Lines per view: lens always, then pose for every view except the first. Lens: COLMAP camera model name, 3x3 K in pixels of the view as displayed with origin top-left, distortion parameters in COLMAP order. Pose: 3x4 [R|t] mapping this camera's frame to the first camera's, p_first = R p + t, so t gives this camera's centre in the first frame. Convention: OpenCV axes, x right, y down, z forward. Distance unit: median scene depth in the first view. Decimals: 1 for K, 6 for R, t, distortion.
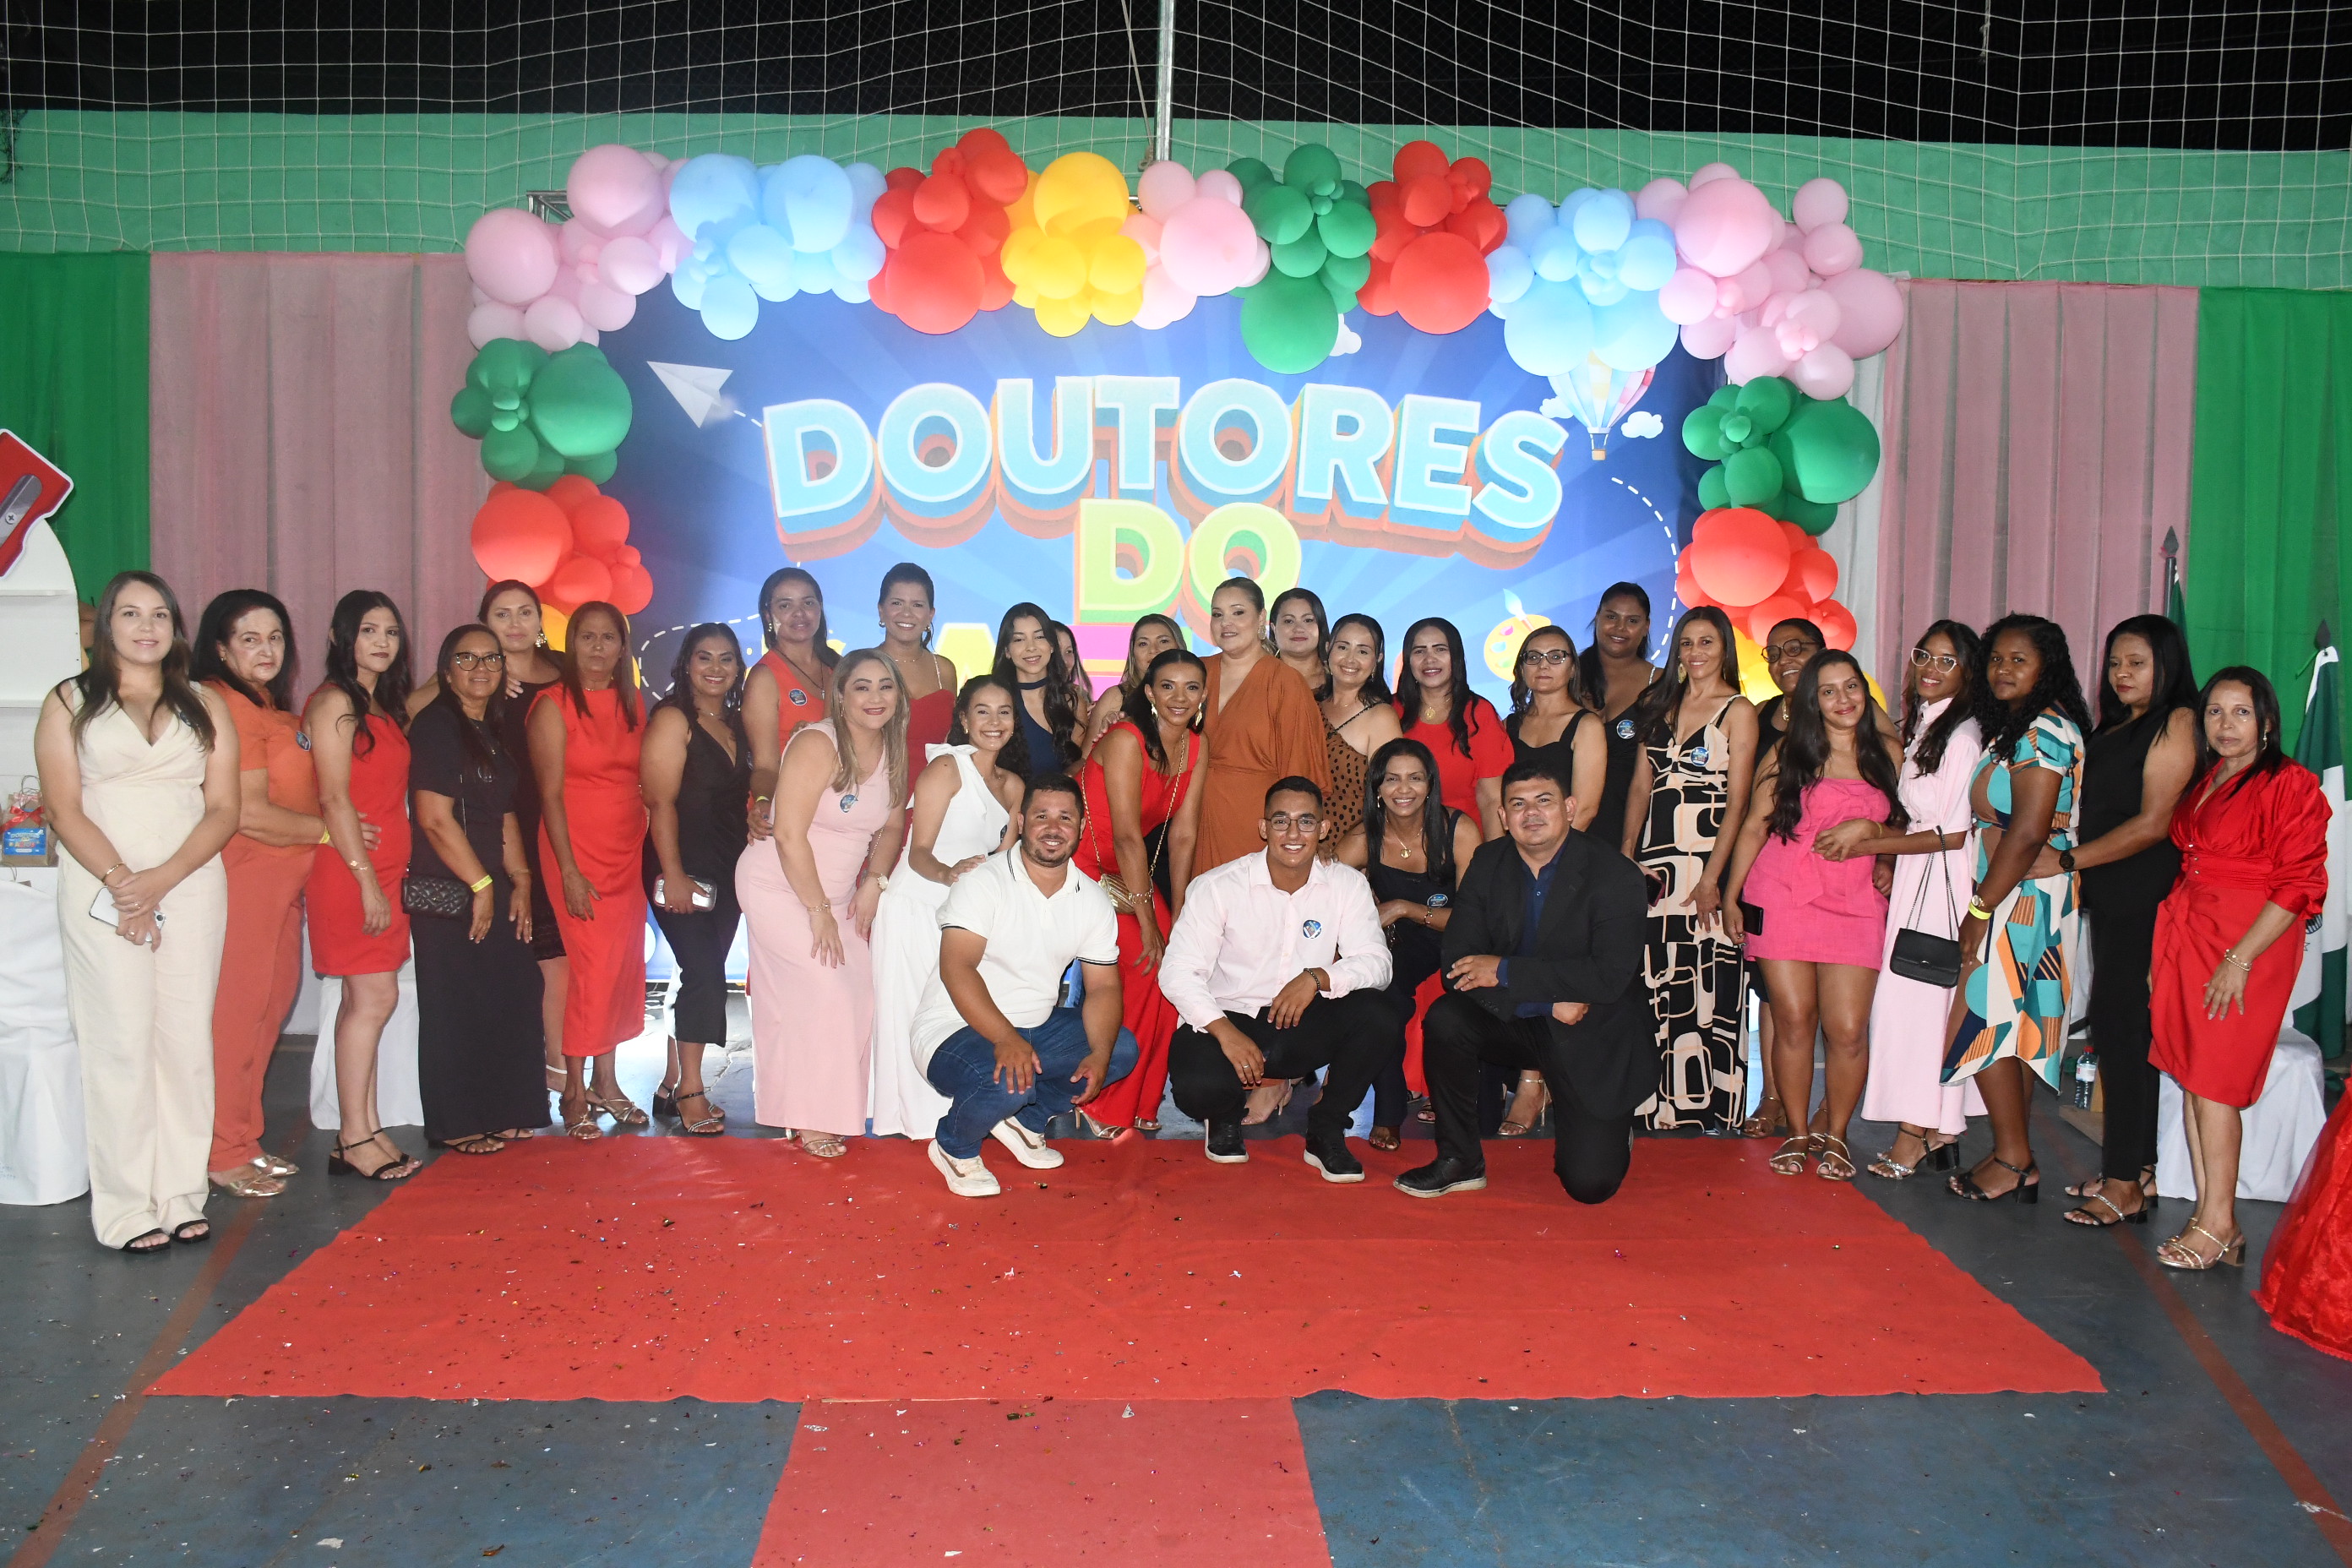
lens RADIAL K [[1925.9, 0, 1164.6], [0, 1925.9, 772.9], [0, 0, 1]] dist [-0.028048, 0.027449]
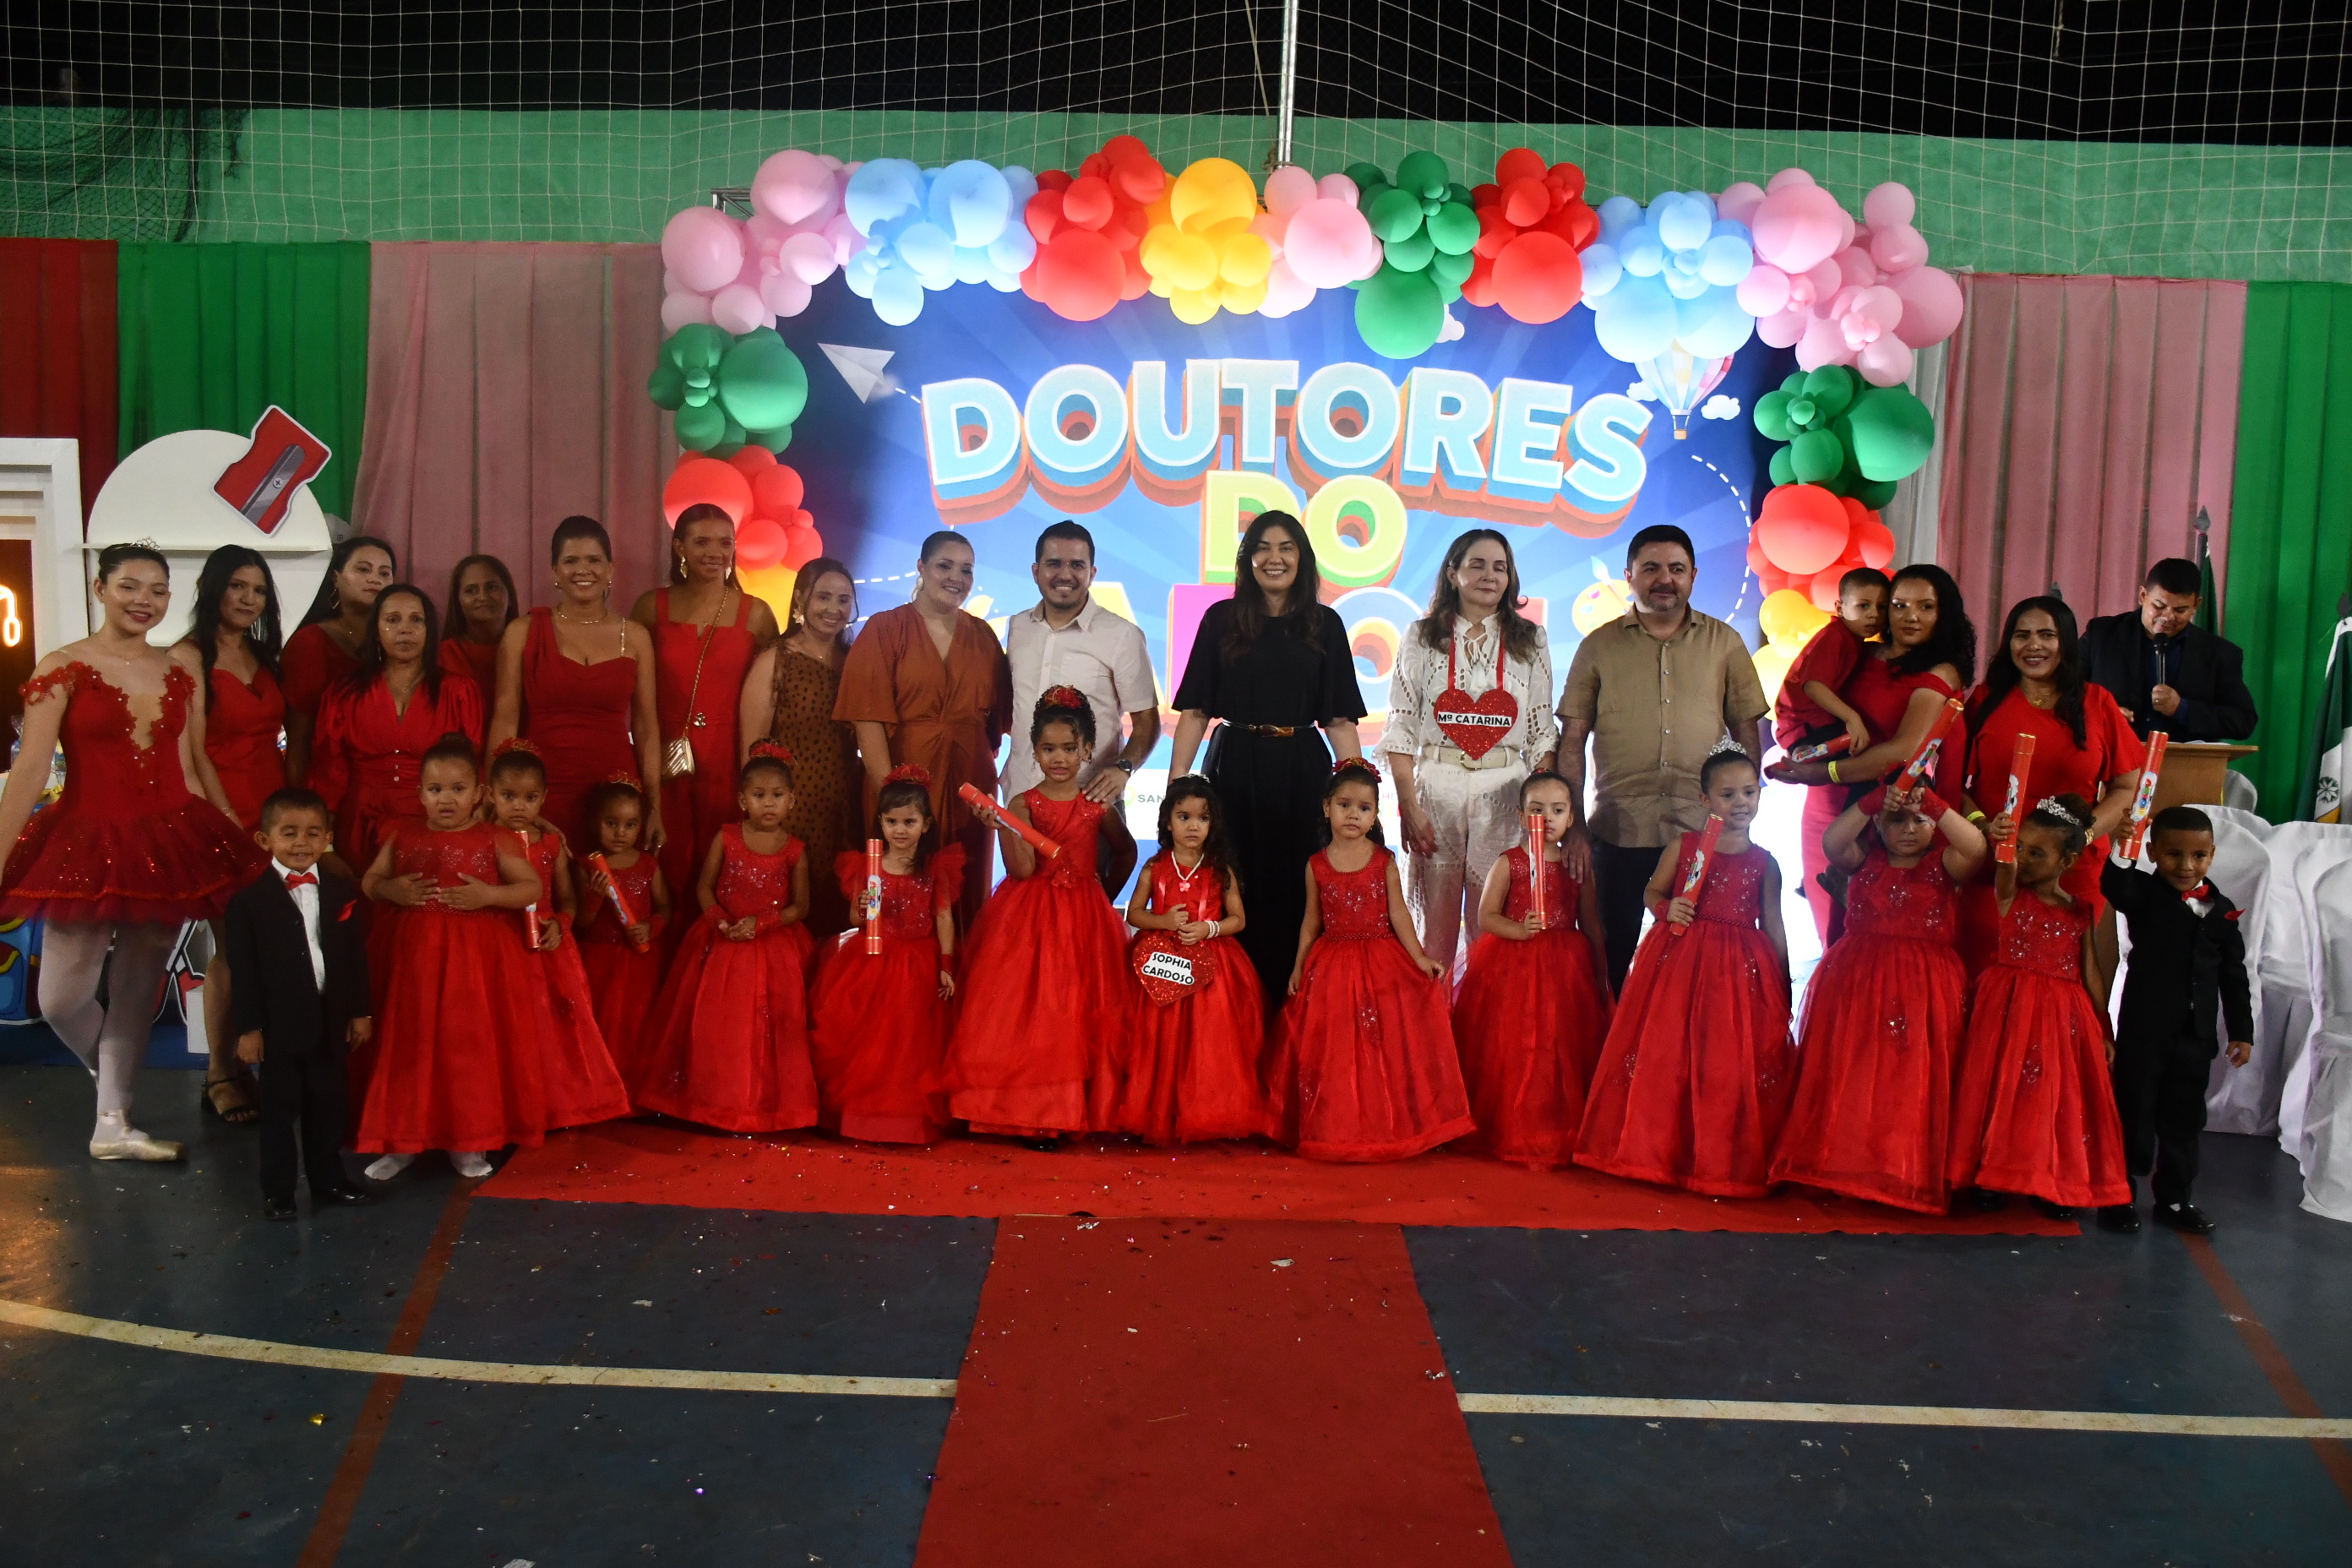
lens RADIAL K [[2008.6, 0, 1194.8], [0, 2008.6, 794.9], [0, 0, 1]] dist [-0.038826, 0.021127]
pose [[0.999683, 0.011428, -0.022444, -0.023075], [-0.010901, 0.999665, 0.023453, 0.016440], [0.022704, -0.023201, 0.999473, -0.153691]]
